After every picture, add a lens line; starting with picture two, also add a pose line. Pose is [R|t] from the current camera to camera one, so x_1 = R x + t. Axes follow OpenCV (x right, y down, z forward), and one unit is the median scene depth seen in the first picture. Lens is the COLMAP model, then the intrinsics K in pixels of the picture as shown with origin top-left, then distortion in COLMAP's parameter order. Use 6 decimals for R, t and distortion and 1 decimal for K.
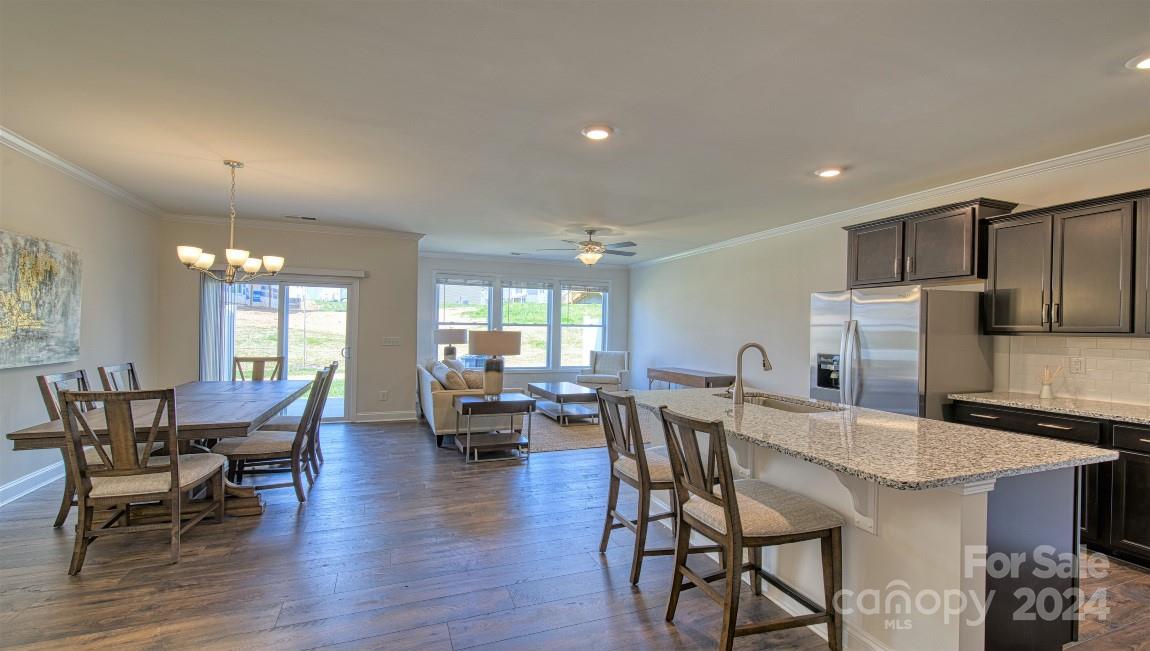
lens RADIAL K [[497.2, 0, 578.6], [0, 497.2, 327.6], [0, 0, 1]] dist [0.001163, -0.000336]
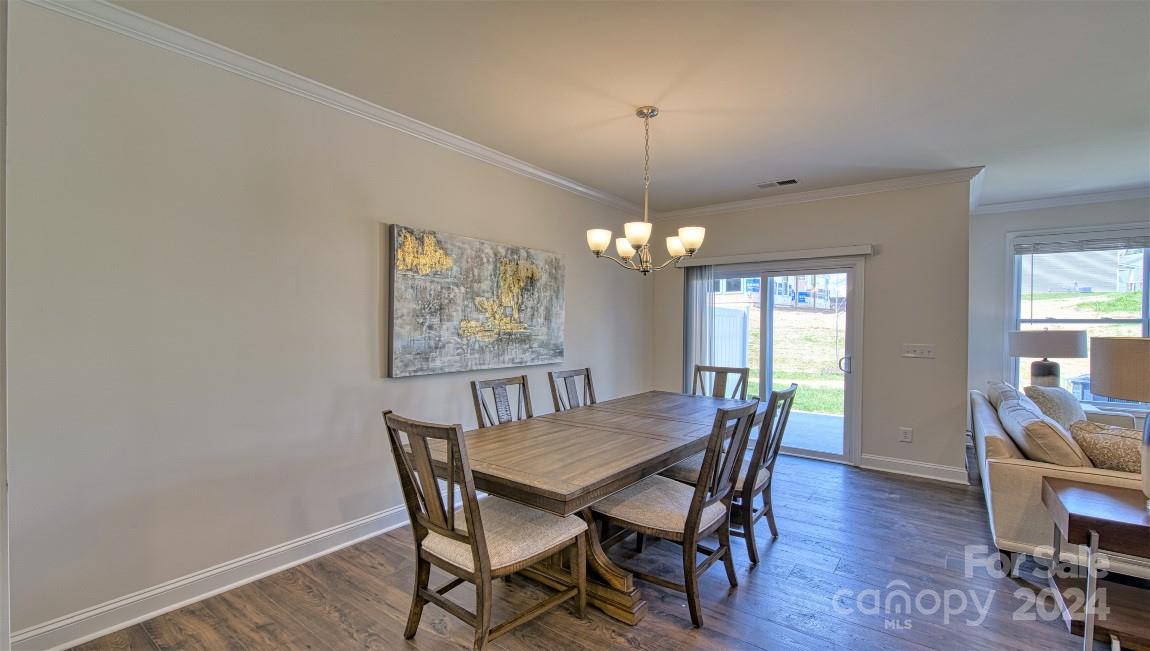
lens RADIAL K [[495.3, 0, 577.9], [0, 495.3, 329.1], [0, 0, 1]] dist [0.001164, 0.000248]
pose [[0.522621, -0.001485, -0.852564, -0.101603], [0.004983, 0.999987, 0.001313, -0.003808], [0.852551, -0.004935, 0.522621, 0.463550]]
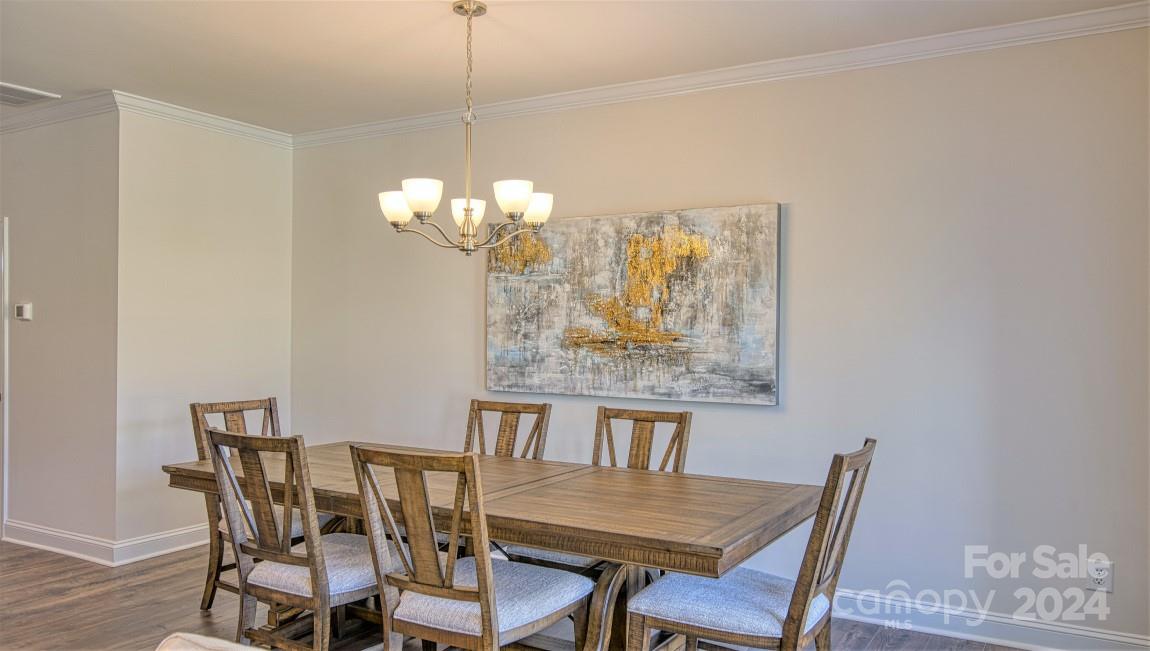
lens RADIAL K [[842.9, 0, 575.0], [0, 842.9, 325.5], [0, 0, 1]] dist [-0.006185, -0.001612]
pose [[-0.783084, -0.027820, -0.621293, -0.240087], [-0.018516, 0.999599, -0.021422, 0.001600], [0.621640, -0.005272, -0.783285, 1.521194]]
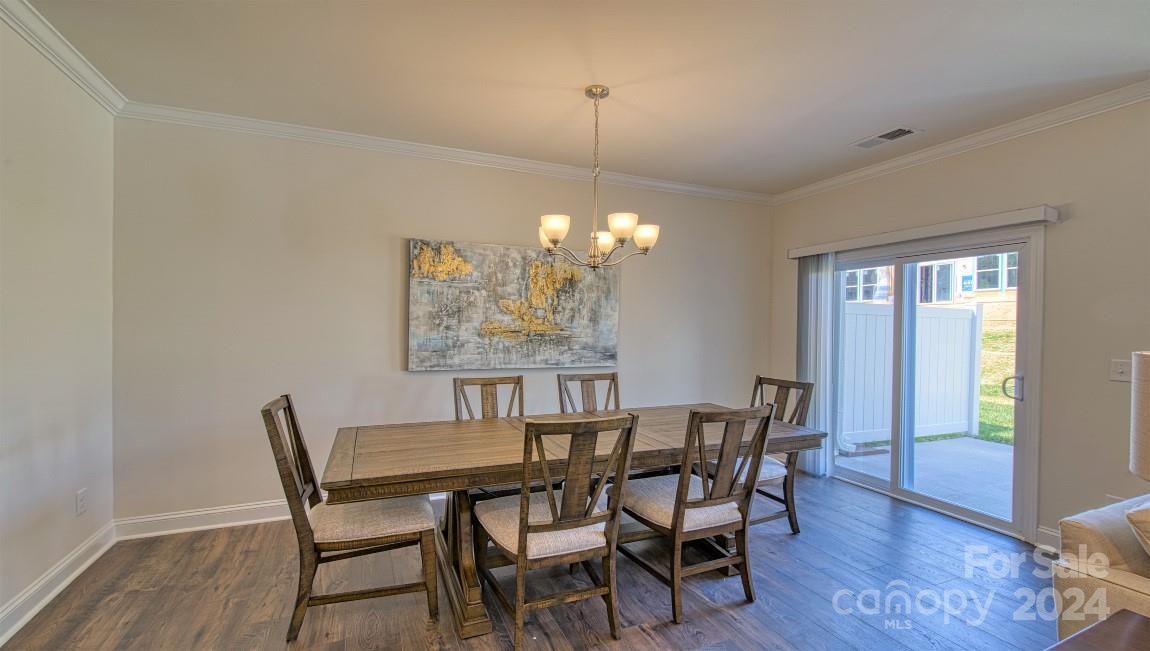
lens RADIAL K [[495.3, 0, 577.9], [0, 495.3, 329.1], [0, 0, 1]] dist [0.001164, 0.000248]
pose [[0.034840, -0.006293, -0.999373, -0.018338], [-0.005649, 0.999963, -0.006494, -0.000425], [0.999377, 0.005872, 0.034803, 0.848142]]
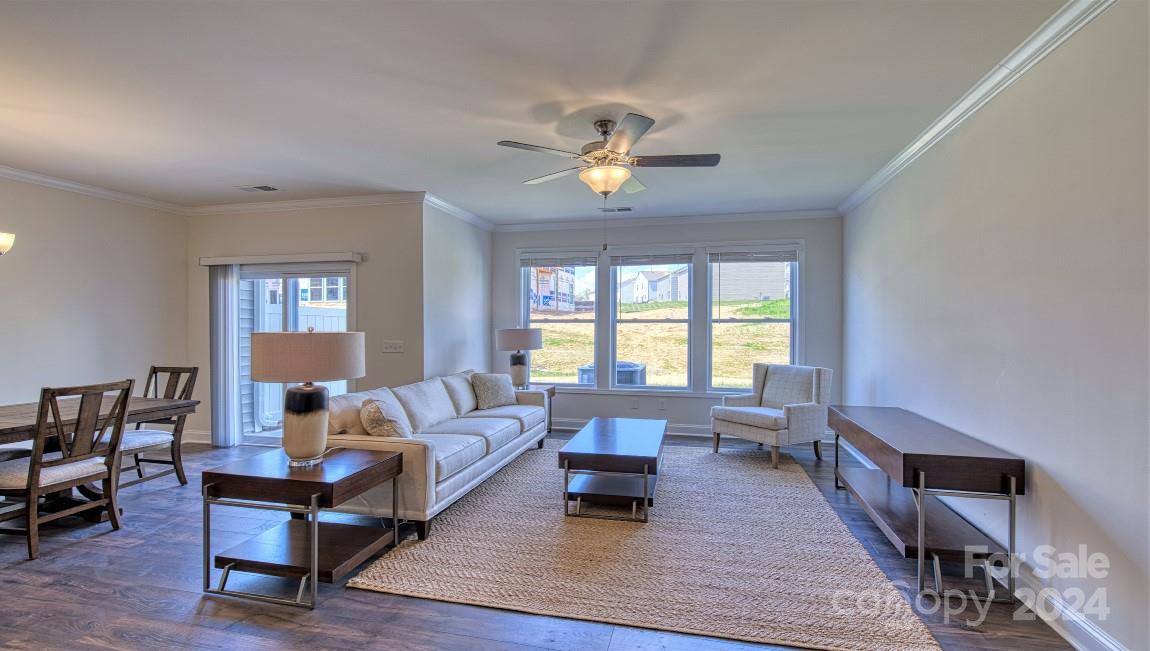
lens RADIAL K [[511.3, 0, 578.9], [0, 511.3, 328.9], [0, 0, 1]] dist [0.001985, -0.000018]
pose [[0.817843, -0.011321, -0.575330, 0.417250], [0.013440, 0.999910, -0.000571, 0.009072], [0.575285, -0.007265, 0.817921, 0.836581]]
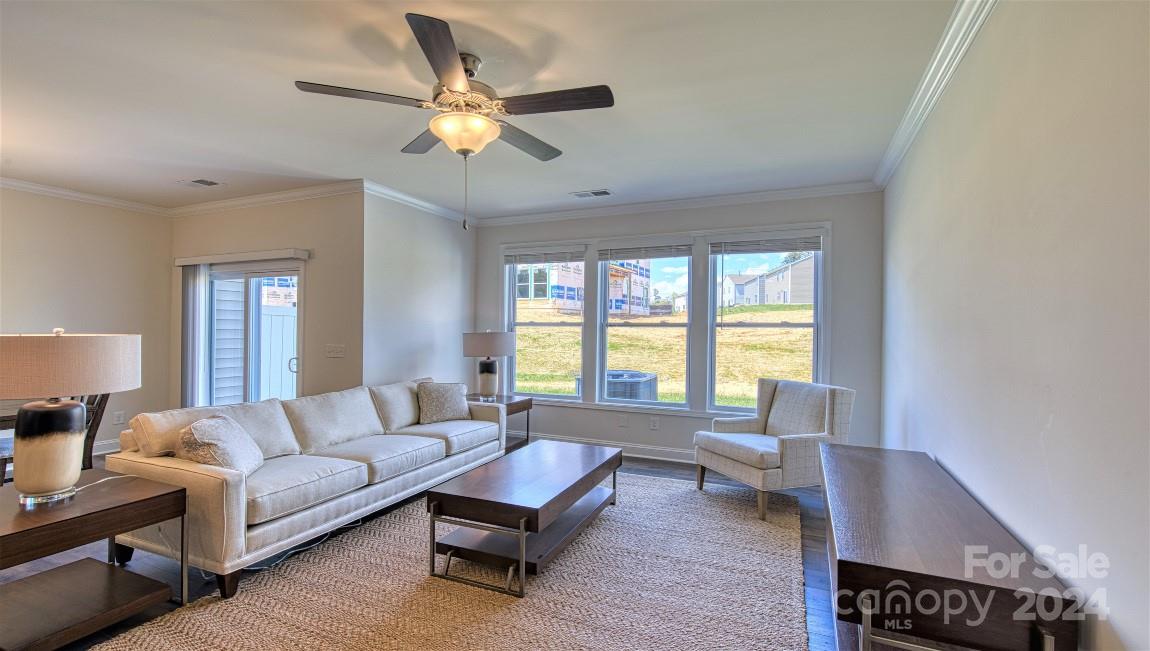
lens RADIAL K [[497.2, 0, 578.6], [0, 497.2, 327.6], [0, 0, 1]] dist [0.001163, -0.000336]
pose [[0.702669, -0.011691, -0.711421, 0.491064], [0.004544, 0.999918, -0.011944, 0.009339], [0.711502, 0.005160, 0.702665, 1.169842]]
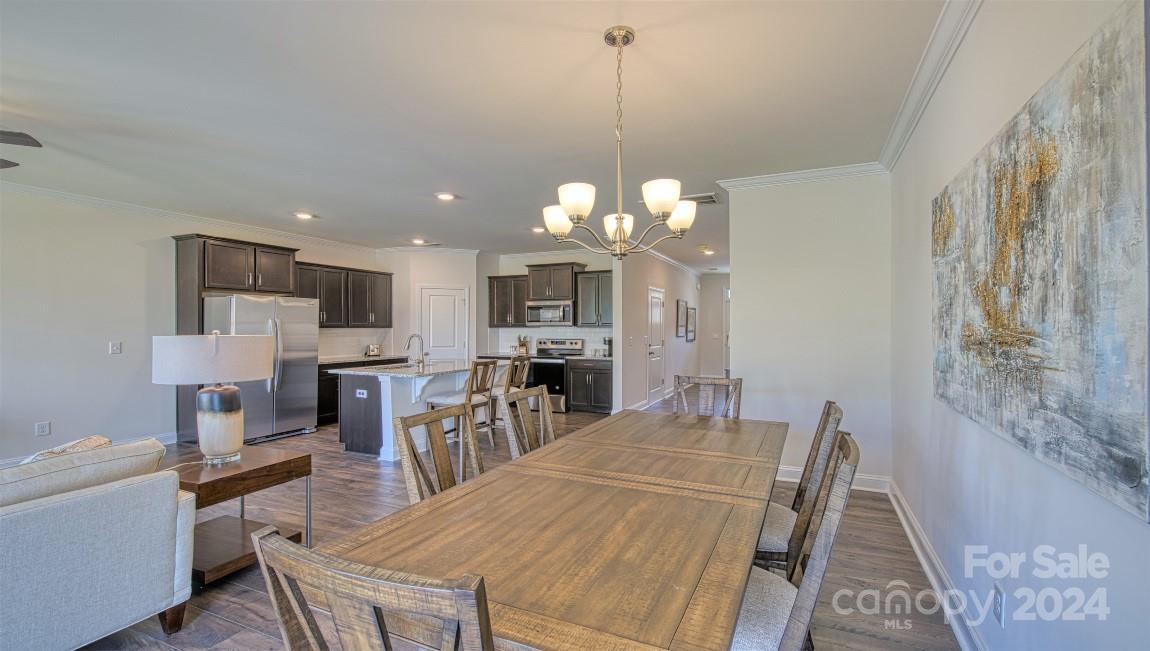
lens RADIAL K [[495.3, 0, 577.9], [0, 495.3, 329.1], [0, 0, 1]] dist [0.001164, 0.000248]
pose [[-0.692997, -0.018168, 0.720712, -0.943377], [-0.012588, 0.999835, 0.013101, -0.013280], [-0.720831, 0.000007, -0.693111, 1.253924]]
